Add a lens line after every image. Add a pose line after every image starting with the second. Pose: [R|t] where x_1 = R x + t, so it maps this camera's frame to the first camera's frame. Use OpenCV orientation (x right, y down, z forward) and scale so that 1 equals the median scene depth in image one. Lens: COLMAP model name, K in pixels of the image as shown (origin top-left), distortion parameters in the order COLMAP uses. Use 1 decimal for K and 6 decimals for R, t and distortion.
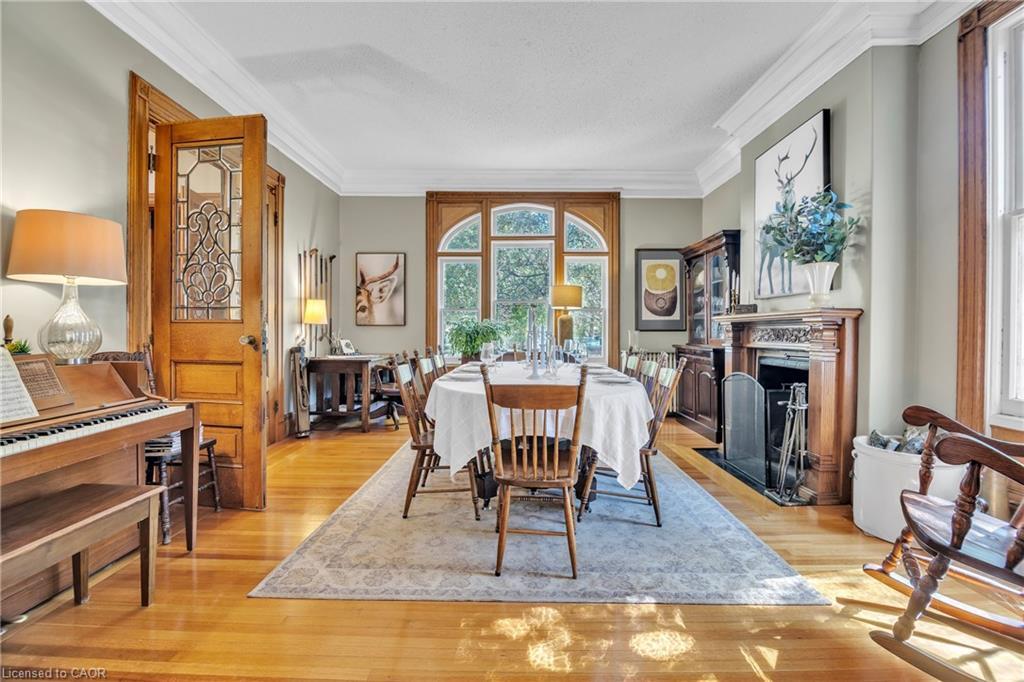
lens RADIAL K [[461.1, 0, 513.5], [0, 461.1, 333.8], [0, 0, 1]] dist [-0.014145, 0.000125]
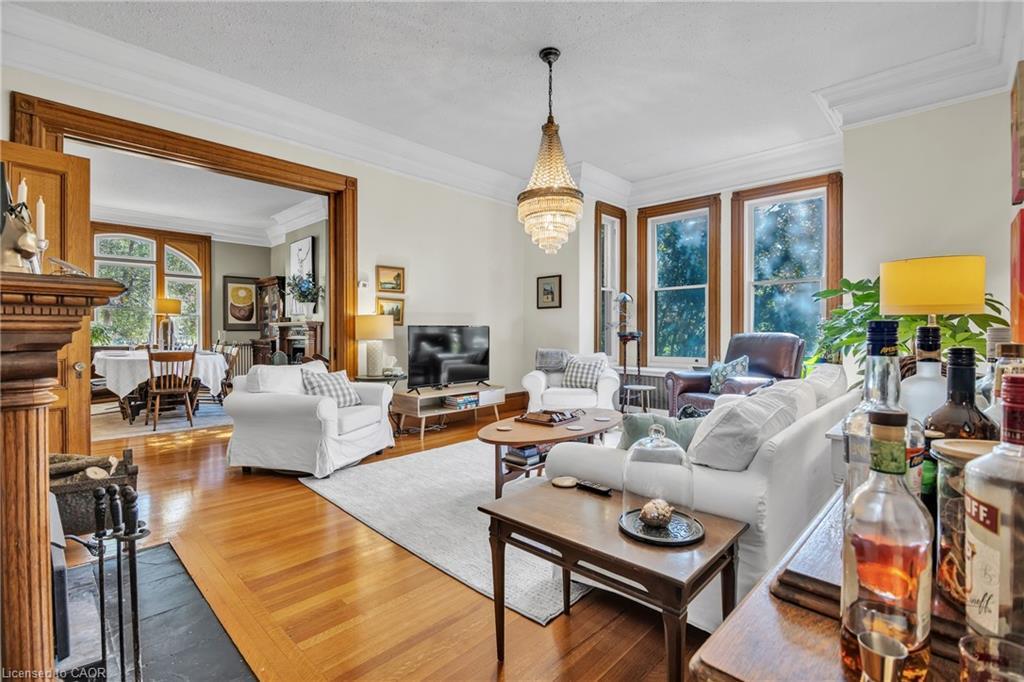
lens RADIAL K [[461.1, 0, 513.5], [0, 461.1, 333.8], [0, 0, 1]] dist [-0.014145, 0.000125]
pose [[0.690375, -0.005503, 0.723431, -0.178769], [0.003670, 0.999985, 0.004105, 0.001407], [-0.723443, -0.000179, 0.690384, -0.783305]]
